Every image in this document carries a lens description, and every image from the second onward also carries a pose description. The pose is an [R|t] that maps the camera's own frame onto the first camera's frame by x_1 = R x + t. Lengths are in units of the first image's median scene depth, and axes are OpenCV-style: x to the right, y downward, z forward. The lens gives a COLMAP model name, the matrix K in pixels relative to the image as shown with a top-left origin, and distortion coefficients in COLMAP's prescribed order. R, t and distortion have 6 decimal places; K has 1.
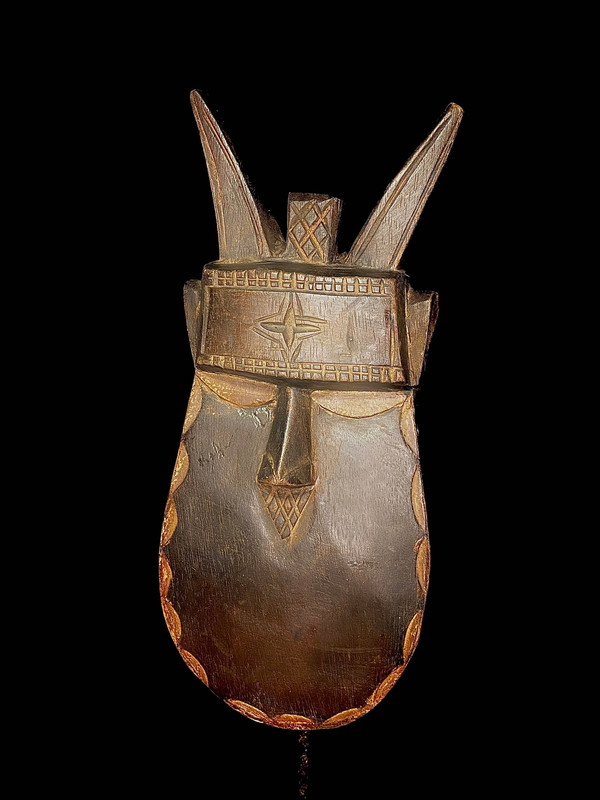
lens RADIAL K [[634.9, 0, 300.0], [0, 634.9, 400.0], [0, 0, 1]] dist [-0.010933, -0.005271]
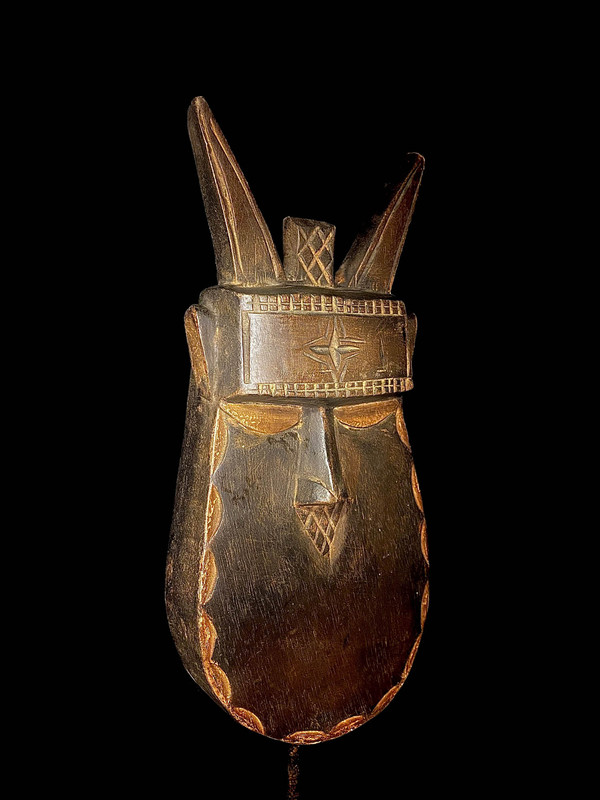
lens RADIAL K [[626.3, 0, 315.5], [0, 626.3, 400.6], [0, 0, 1]] dist [-0.024347, -0.000912]
pose [[0.753302, -0.120123, 0.646612, -0.672994], [0.128588, 0.991104, 0.034316, -0.066319], [-0.644982, 0.057296, 0.762047, 0.231216]]
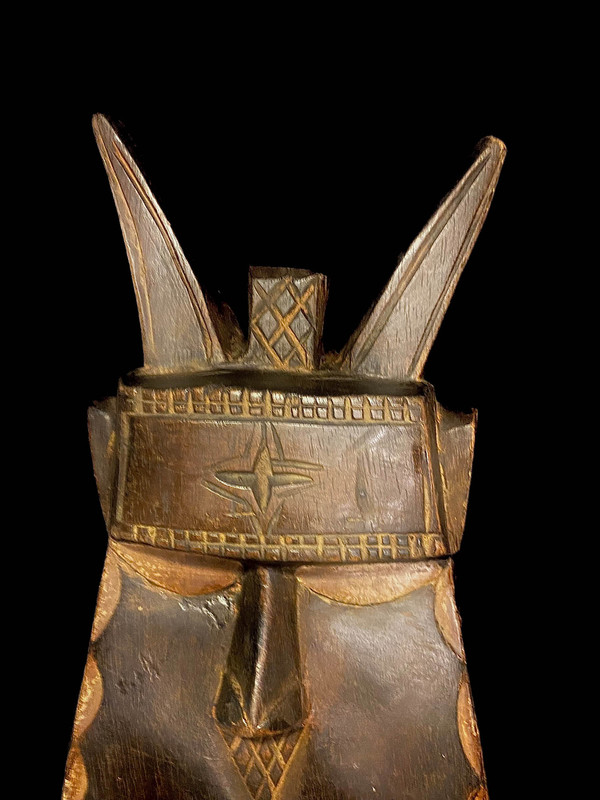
lens RADIAL K [[612.1, 0, 308.7], [0, 612.1, 397.4], [0, 0, 1]] dist [0.003167, -0.050031]
pose [[0.990056, -0.035568, 0.136103, -0.047884], [0.047914, 0.994920, -0.088539, -0.130429], [-0.132263, 0.094179, 0.986730, 0.373078]]
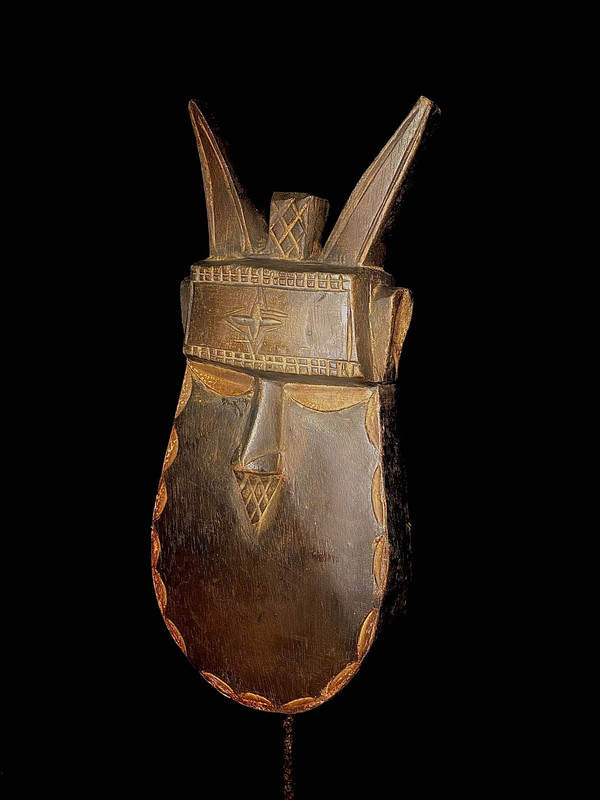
lens RADIAL K [[634.9, 0, 300.0], [0, 634.9, 400.0], [0, 0, 1]] dist [-0.010933, -0.005271]
pose [[0.968976, 0.050948, -0.241846, 0.296812], [-0.052738, 0.998608, -0.000930, 0.012663], [0.241462, 0.013655, 0.970314, 0.003623]]
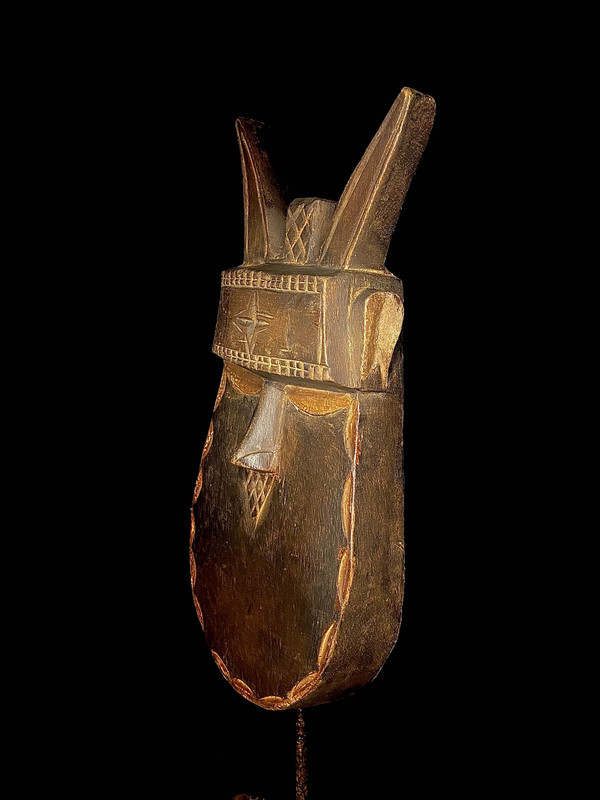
lens RADIAL K [[622.9, 0, 299.1], [0, 622.9, 405.7], [0, 0, 1]] dist [0.003742, -0.004407]
pose [[0.777835, 0.119683, -0.616967, 0.685821], [-0.134041, 0.990704, 0.023192, -0.006665], [0.614008, 0.064660, 0.786647, 0.200884]]
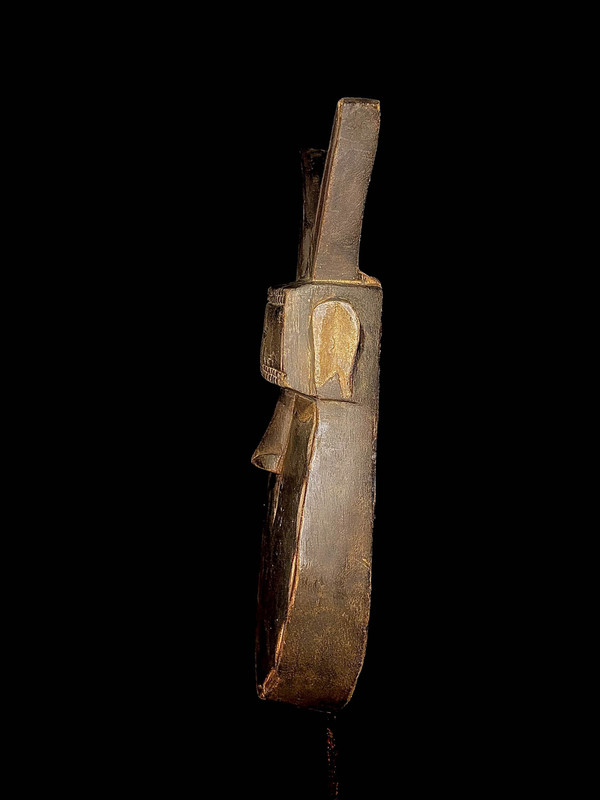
lens RADIAL K [[612.1, 0, 308.7], [0, 612.1, 397.4], [0, 0, 1]] dist [0.003167, -0.050031]
pose [[0.337270, 0.118513, -0.933919, 1.042758], [-0.175893, 0.982508, 0.061158, -0.075408], [0.924830, 0.143643, 0.352216, 0.646465]]
